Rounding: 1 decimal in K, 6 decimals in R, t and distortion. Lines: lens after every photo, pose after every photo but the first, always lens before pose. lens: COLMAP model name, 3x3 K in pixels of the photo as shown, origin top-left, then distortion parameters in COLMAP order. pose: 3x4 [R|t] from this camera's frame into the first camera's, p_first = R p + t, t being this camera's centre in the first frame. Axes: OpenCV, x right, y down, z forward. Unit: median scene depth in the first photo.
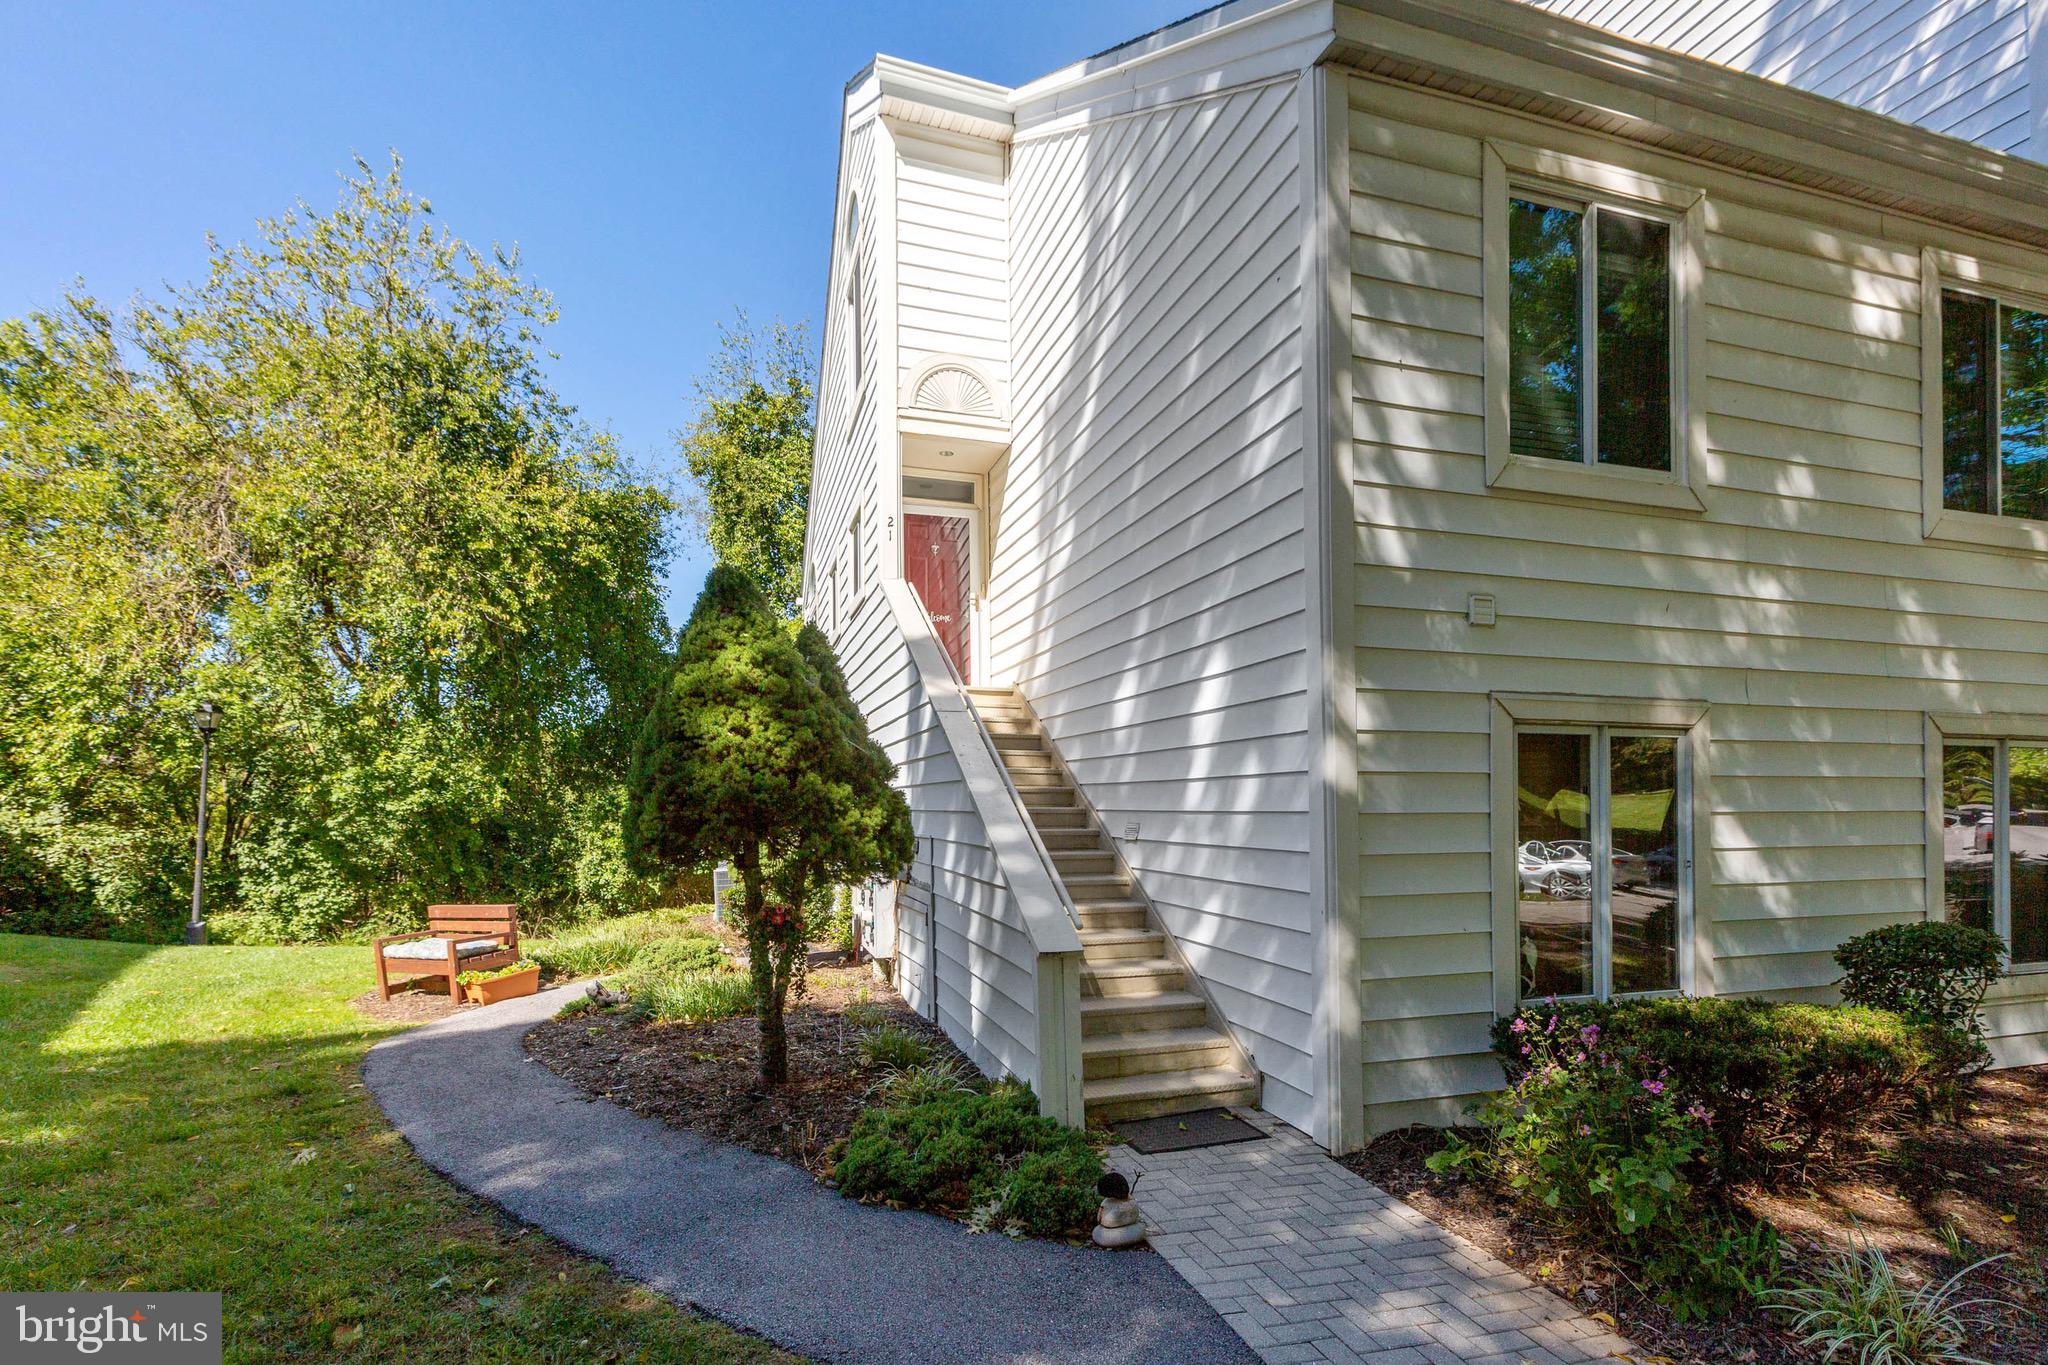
lens RADIAL K [[922.3, 0, 1025.5], [0, 922.3, 662.5], [0, 0, 1]] dist [0.001780, -0.000445]
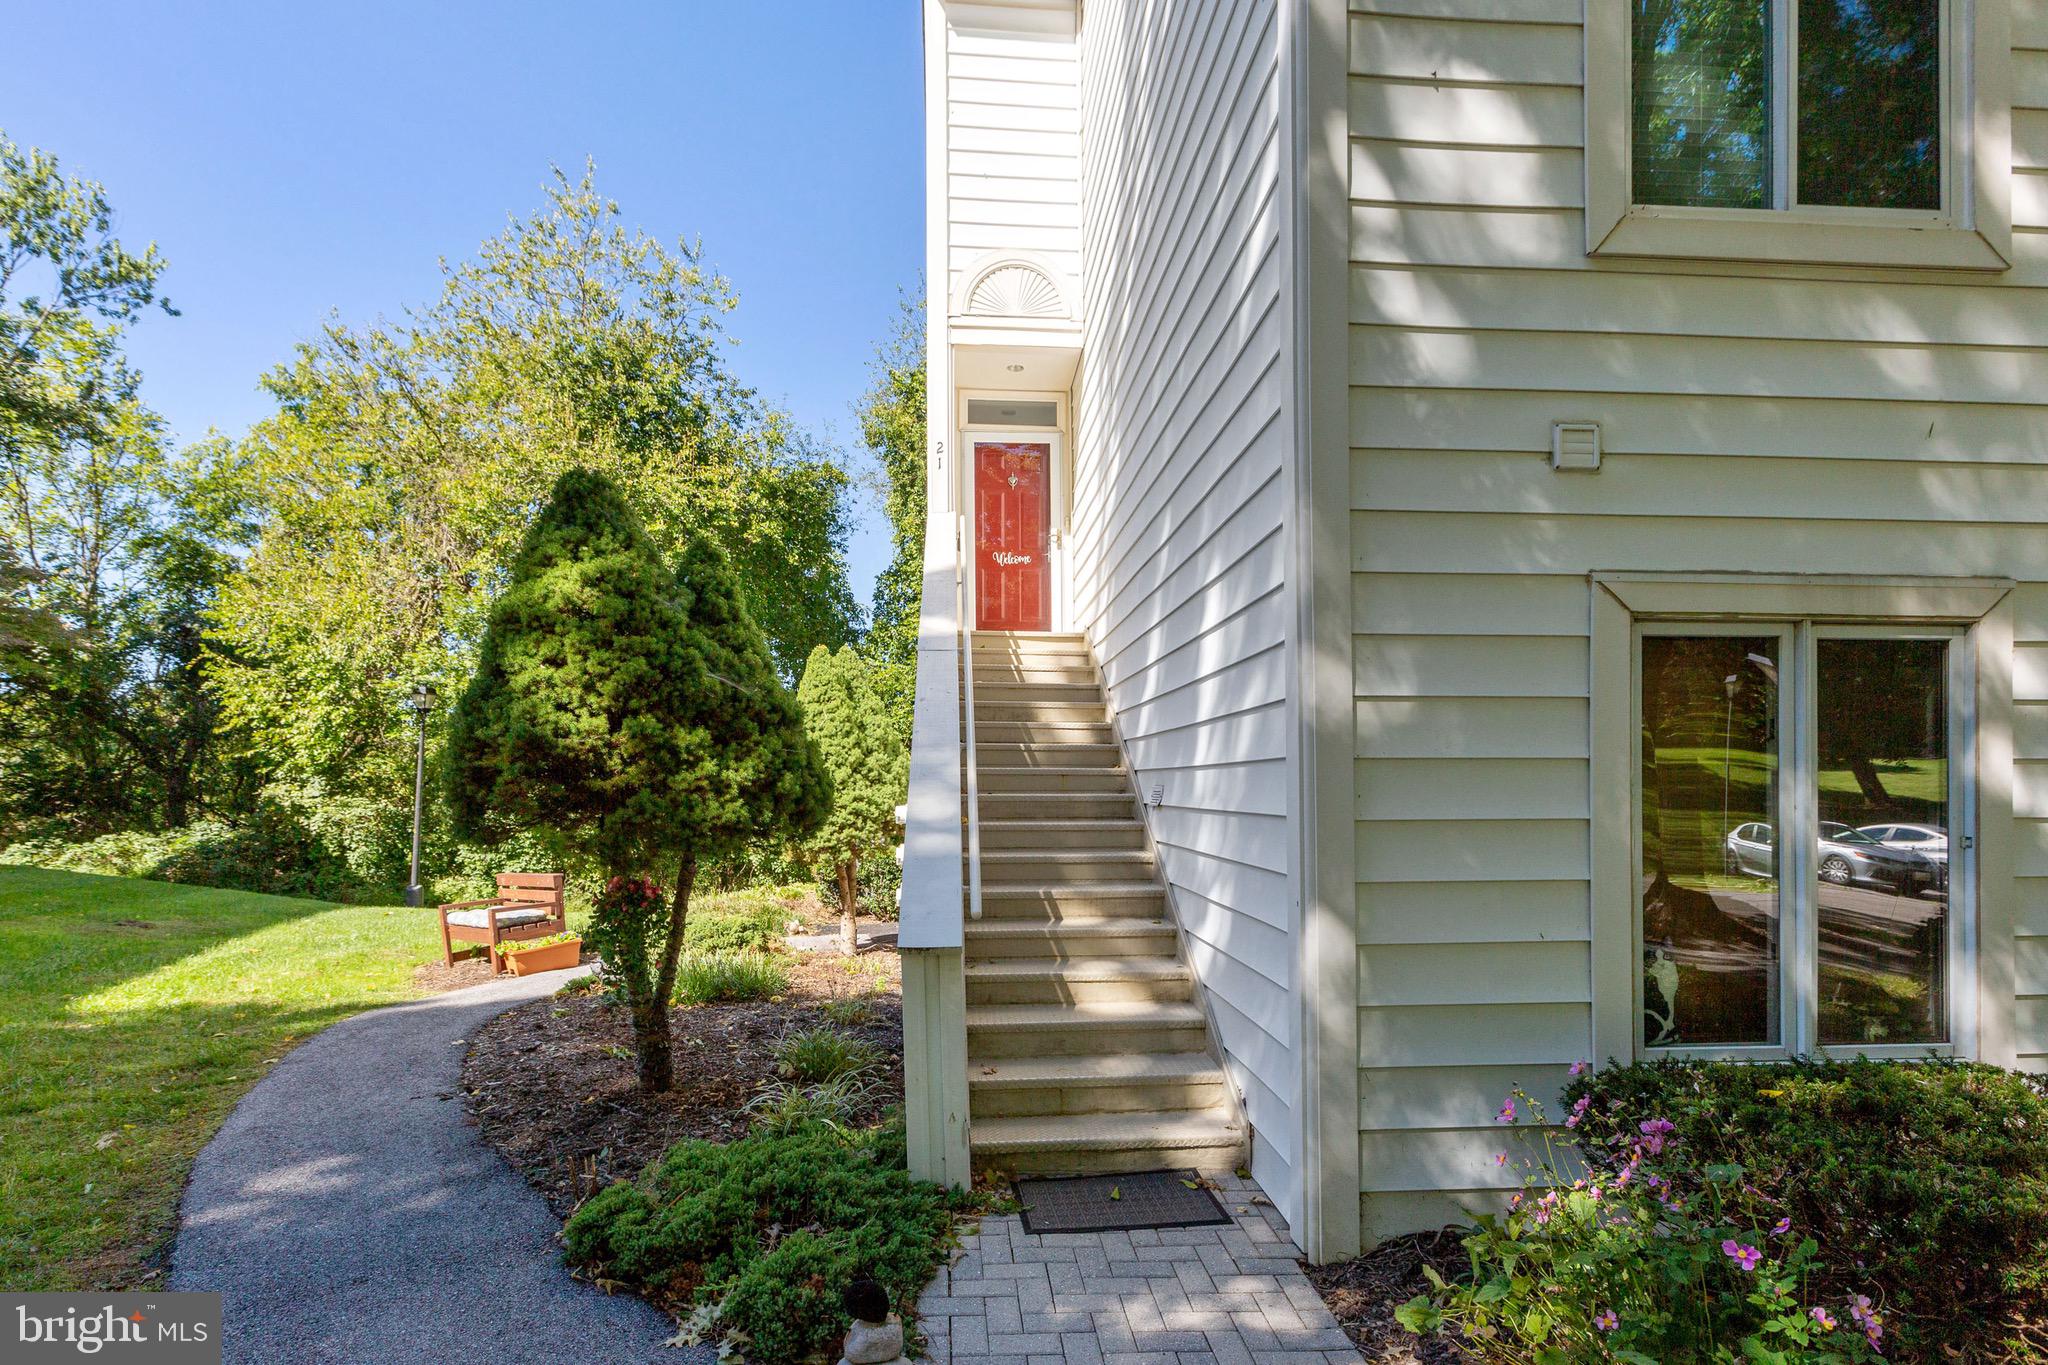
lens RADIAL K [[962.4, 0, 1025.6], [0, 962.4, 666.5], [0, 0, 1]] dist [0.002742, -0.001187]
pose [[0.975058, -0.027698, -0.220217, 0.151273], [0.035041, 0.998950, 0.029507, 0.036589], [0.219169, -0.036488, 0.975004, 0.145321]]
